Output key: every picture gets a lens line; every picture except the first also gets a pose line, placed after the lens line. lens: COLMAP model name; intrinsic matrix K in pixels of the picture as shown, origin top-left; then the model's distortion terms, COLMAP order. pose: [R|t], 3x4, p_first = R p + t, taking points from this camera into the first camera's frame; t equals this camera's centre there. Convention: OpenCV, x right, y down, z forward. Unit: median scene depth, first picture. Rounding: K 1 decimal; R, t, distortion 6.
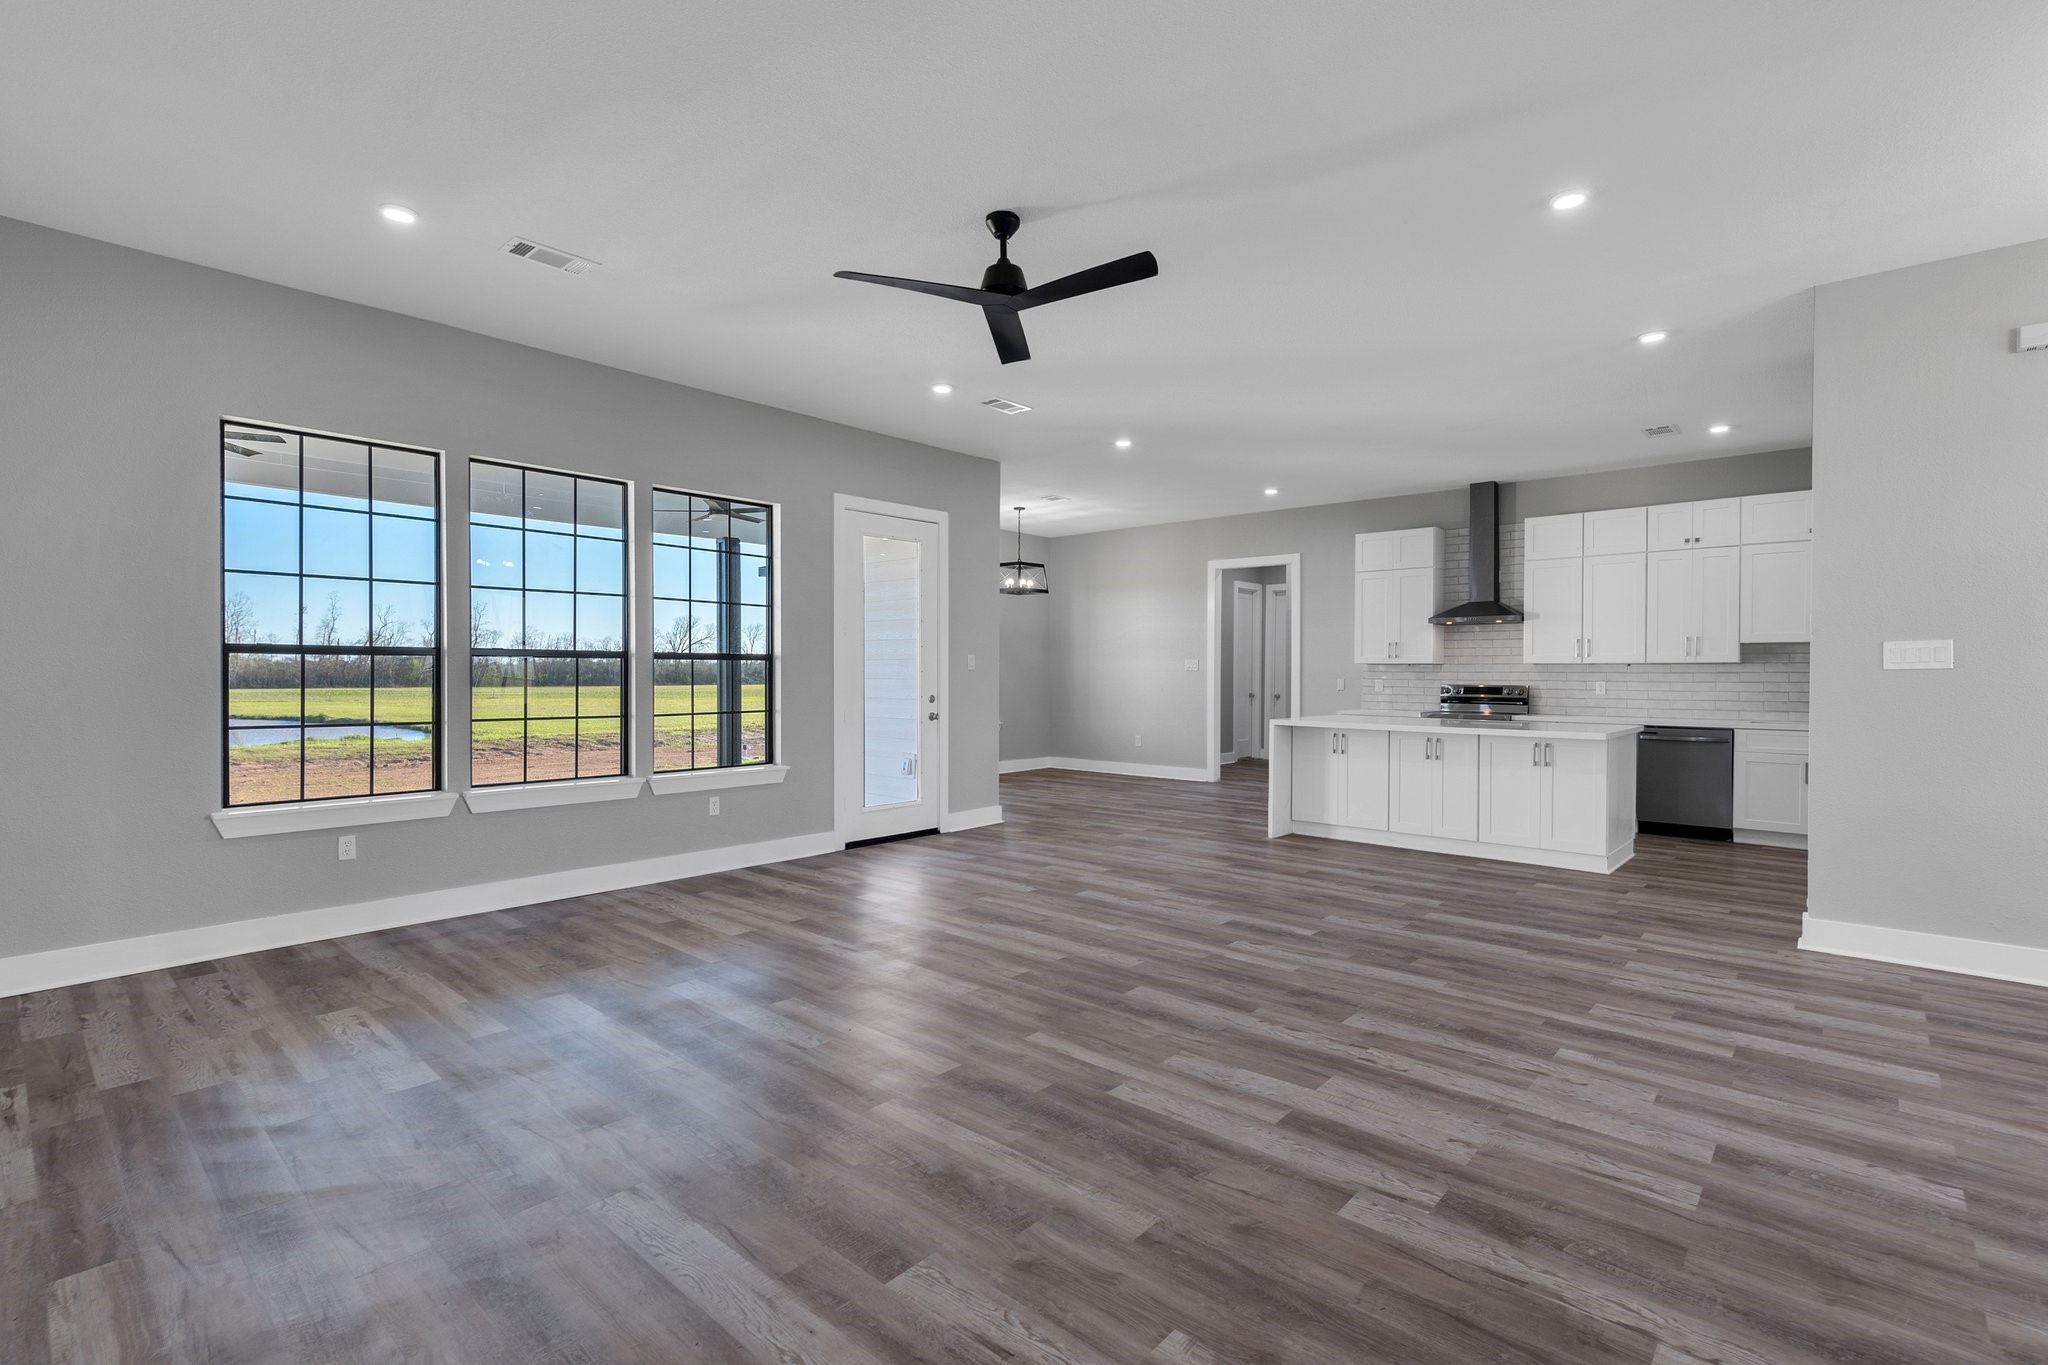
lens RADIAL K [[953.1, 0, 1028.3], [0, 953.1, 697.3], [0, 0, 1]] dist [0.001588, 0.000197]
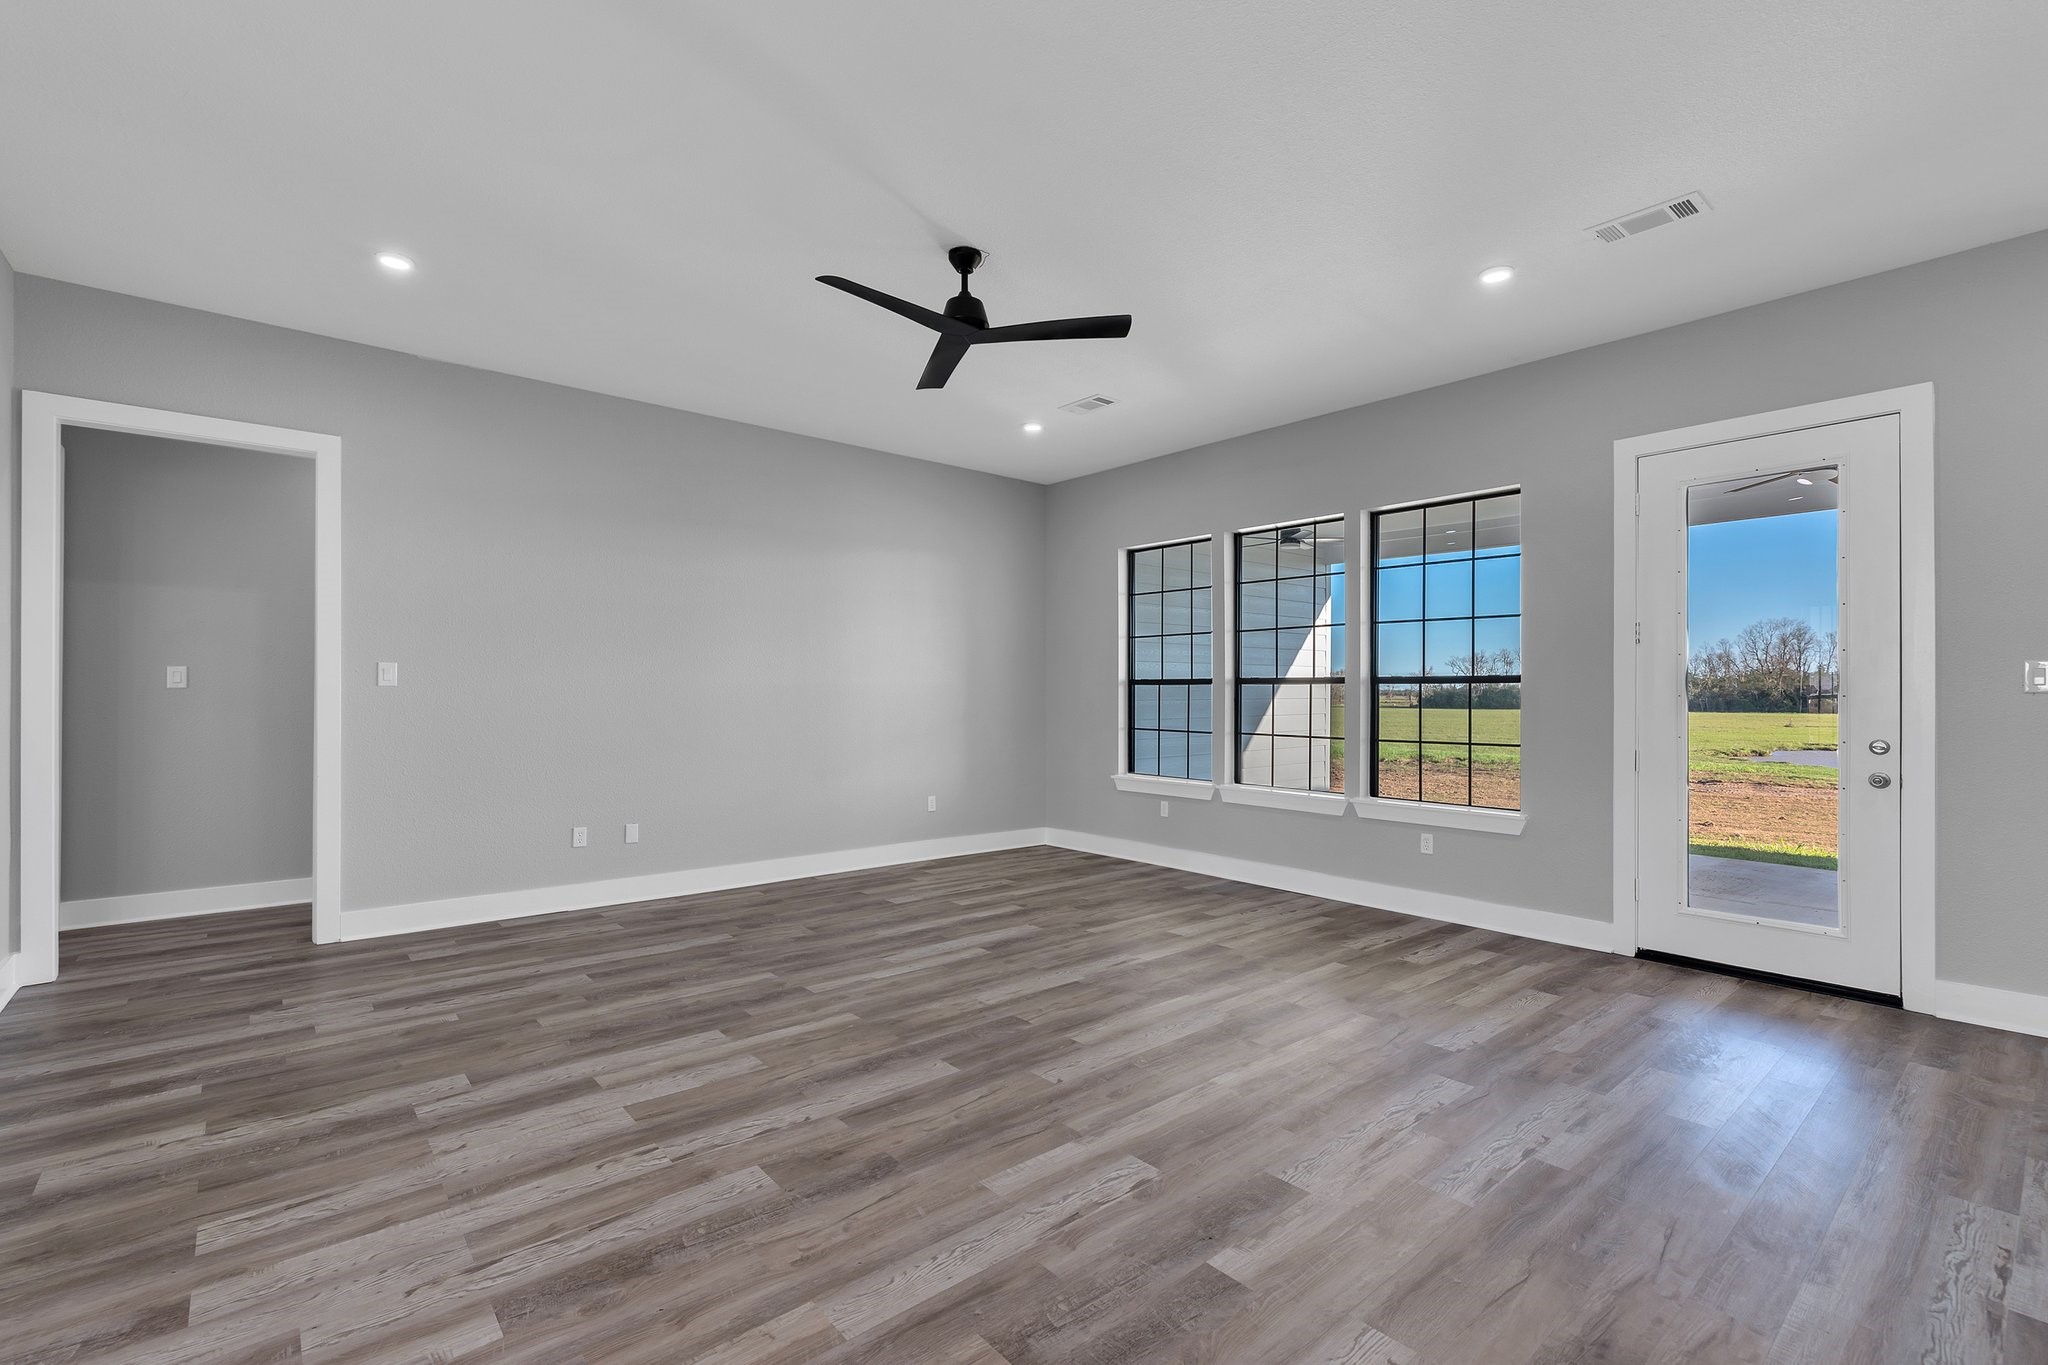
lens RADIAL K [[885.6, 0, 1035.3], [0, 885.6, 691.9], [0, 0, 1]] dist [0.003098, 0.000283]
pose [[-0.130475, -0.002389, -0.991449, 1.135050], [-0.028265, 0.999600, 0.001311, -0.043693], [0.991049, 0.028195, -0.130490, 1.483866]]
